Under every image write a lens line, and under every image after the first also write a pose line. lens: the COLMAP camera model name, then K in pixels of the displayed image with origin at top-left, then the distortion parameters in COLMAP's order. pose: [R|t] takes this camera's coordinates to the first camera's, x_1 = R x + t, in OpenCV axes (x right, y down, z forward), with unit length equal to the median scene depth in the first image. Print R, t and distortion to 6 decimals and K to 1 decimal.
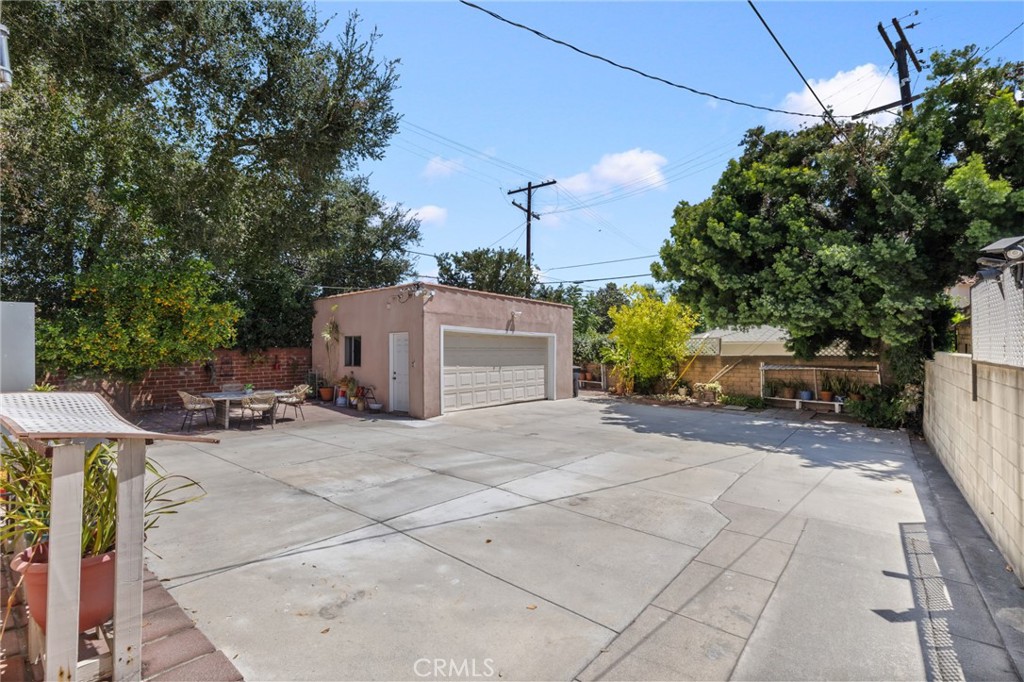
lens RADIAL K [[449.3, 0, 506.2], [0, 449.3, 344.9], [0, 0, 1]] dist [-0.006484, 0.000767]
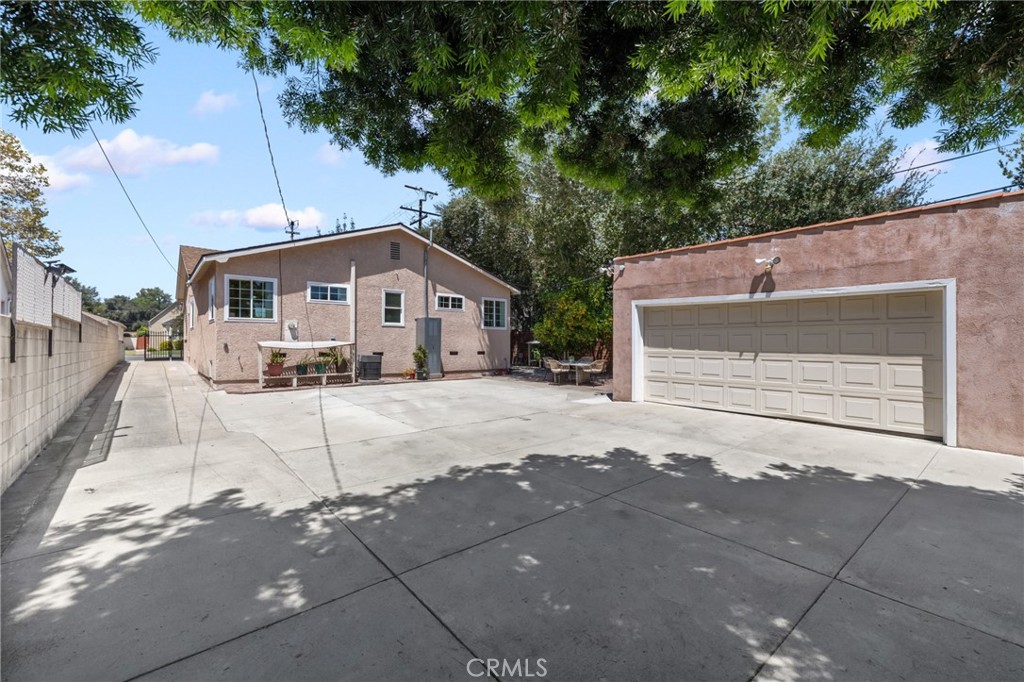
lens RADIAL K [[431.1, 0, 518.0], [0, 431.1, 341.1], [0, 0, 1]] dist [-0.000958, 0.001071]
pose [[-0.177491, -0.004613, -0.984112, 0.642531], [0.008504, 0.999944, -0.006221, 0.034362], [0.984086, -0.009473, -0.177442, 0.807591]]
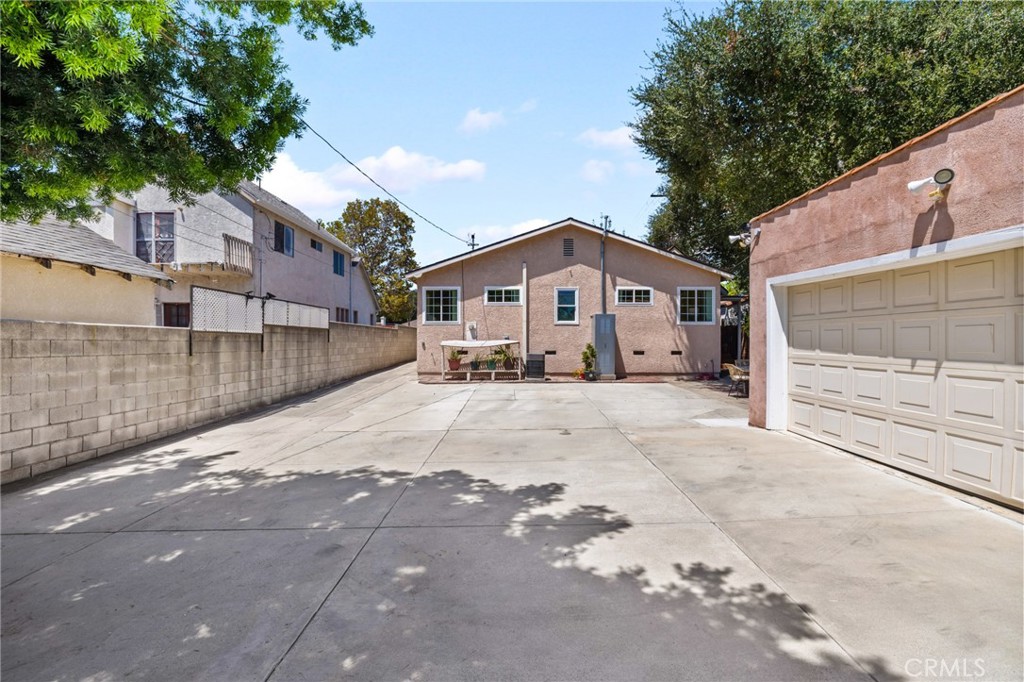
lens RADIAL K [[449.3, 0, 518.8], [0, 449.3, 340.3], [0, 0, 1]] dist [-0.006484, 0.000767]
pose [[-0.768663, 0.001797, -0.639651, 0.427138], [0.009283, 0.999922, -0.008346, 0.034279], [0.639586, -0.012353, -0.768620, 1.084308]]
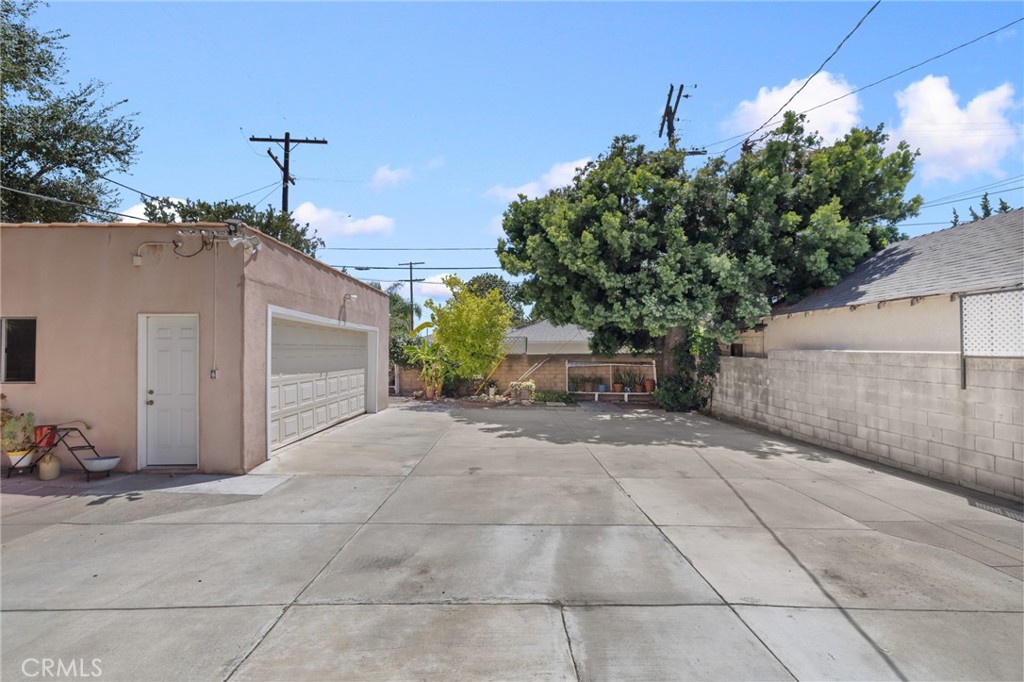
lens RADIAL K [[431.1, 0, 512.4], [0, 431.1, 341.8], [0, 0, 1]] dist [-0.000958, 0.001071]
pose [[0.762972, 0.011461, 0.646330, -0.229514], [-0.006658, 0.999929, -0.009871, 0.006381], [-0.646398, 0.003228, 0.762994, 0.323618]]
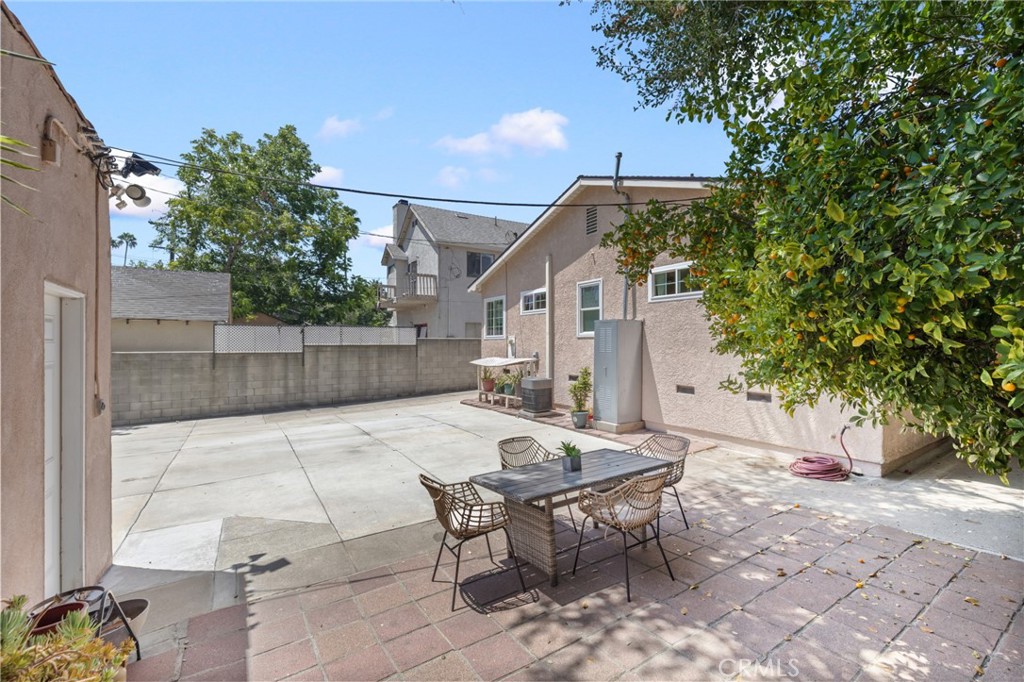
lens RADIAL K [[431.1, 0, 515.8], [0, 431.1, 342.5], [0, 0, 1]] dist [-0.000958, 0.001071]
pose [[-0.951969, 0.007651, 0.306099, -0.481718], [0.004607, 0.999933, -0.010664, 0.002851], [-0.306160, -0.008741, -0.951940, 1.015325]]
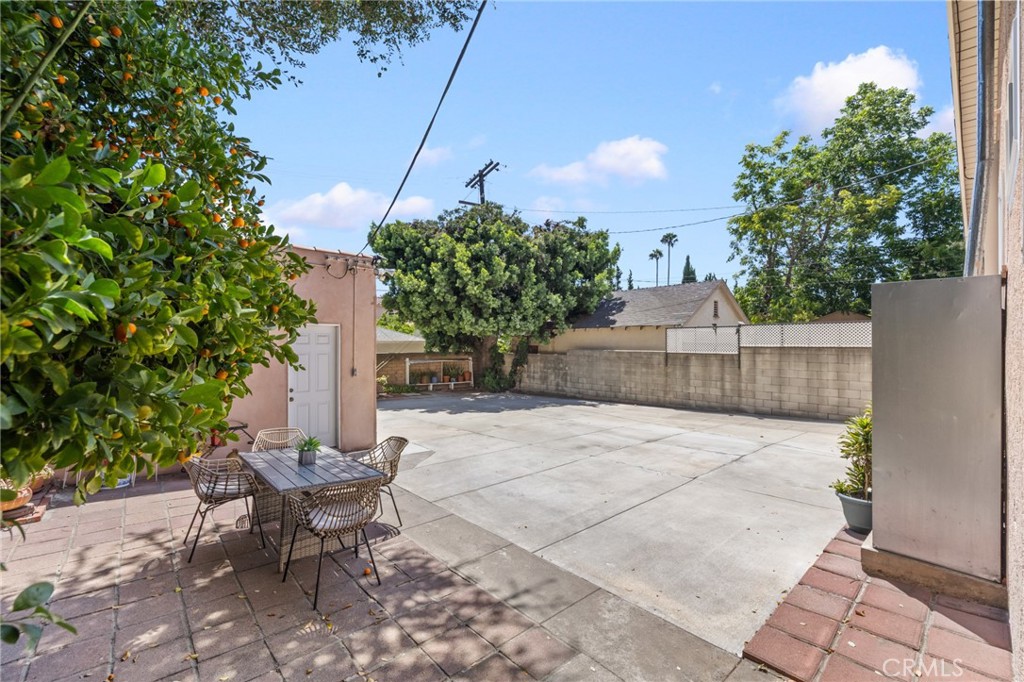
lens RADIAL K [[431.1, 0, 515.5], [0, 431.1, 342.3], [0, 0, 1]] dist [-0.000958, 0.001071]
pose [[0.148880, 0.009853, 0.988806, -0.696821], [-0.010209, 0.999912, -0.008427, 0.000499], [-0.988803, -0.008840, 0.148968, 0.565160]]
